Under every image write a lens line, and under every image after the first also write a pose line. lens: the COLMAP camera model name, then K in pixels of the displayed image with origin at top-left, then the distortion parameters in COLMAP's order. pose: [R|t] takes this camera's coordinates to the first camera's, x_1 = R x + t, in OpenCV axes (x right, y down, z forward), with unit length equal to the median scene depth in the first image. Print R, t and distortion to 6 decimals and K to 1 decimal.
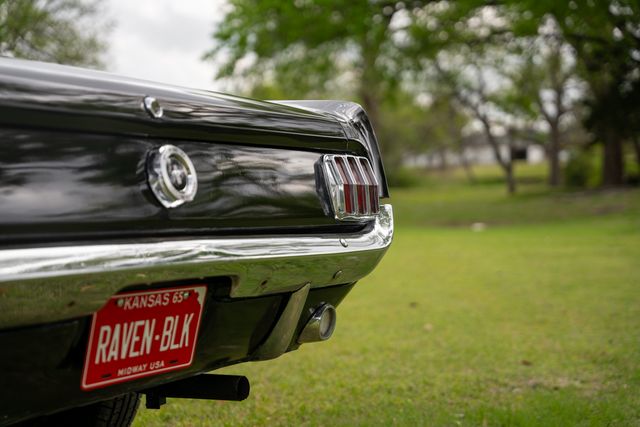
lens RADIAL K [[1244.8, 0, 317.1], [0, 1244.8, 220.6], [0, 0, 1]] dist [0.277896, 0.223076]
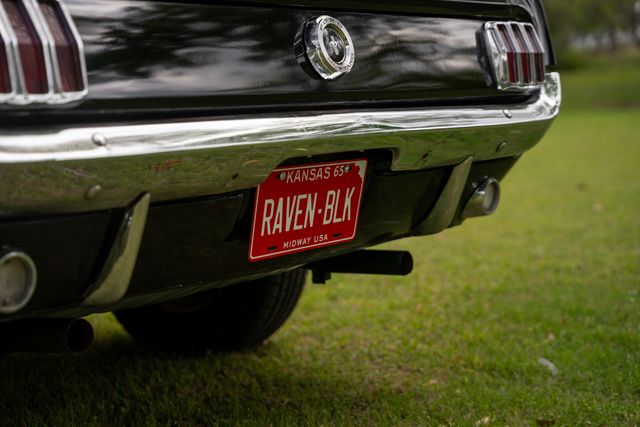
lens RADIAL K [[1244.8, 0, 317.1], [0, 1244.8, 220.6], [0, 0, 1]] dist [0.277896, 0.223076]
pose [[0.991389, -0.018313, -0.129665, -0.000299], [0.029434, 0.995999, 0.084374, 0.015754], [0.127601, -0.087464, 0.987961, 0.011670]]
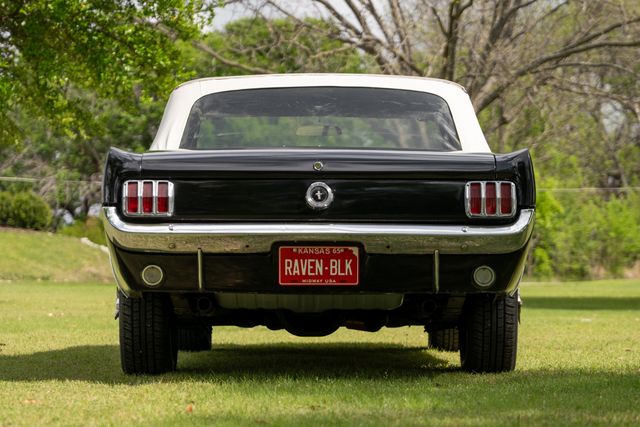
lens RADIAL K [[1244.8, 0, 317.1], [0, 1244.8, 220.6], [0, 0, 1]] dist [0.277896, 0.223076]
pose [[0.483317, -0.036838, -0.874670, 1.731532], [-0.017826, 0.998493, -0.051903, 0.118432], [0.875264, 0.040677, 0.481932, -0.086163]]
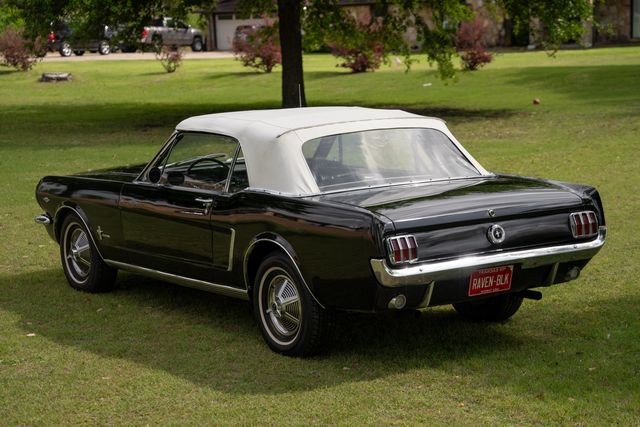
lens RADIAL K [[1244.8, 0, 317.1], [0, 1244.8, 220.6], [0, 0, 1]] dist [0.277896, 0.223076]
pose [[0.887565, 0.029211, -0.459756, 0.916343], [0.024780, 0.993516, 0.110962, -0.418886], [0.460016, -0.109878, 0.881086, -1.983961]]
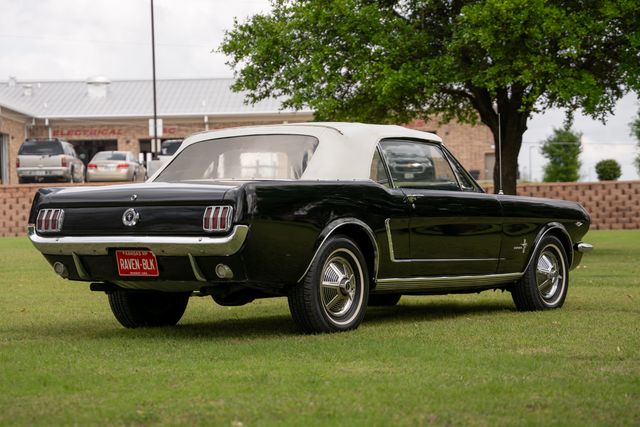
lens RADIAL K [[1244.8, 0, 317.1], [0, 1244.8, 220.6], [0, 0, 1]] dist [0.277896, 0.223076]
pose [[-0.099675, 0.001105, -0.995019, 3.049921], [-0.007578, 0.999970, 0.001870, -0.034716], [0.994991, 0.007726, -0.099663, 1.728300]]
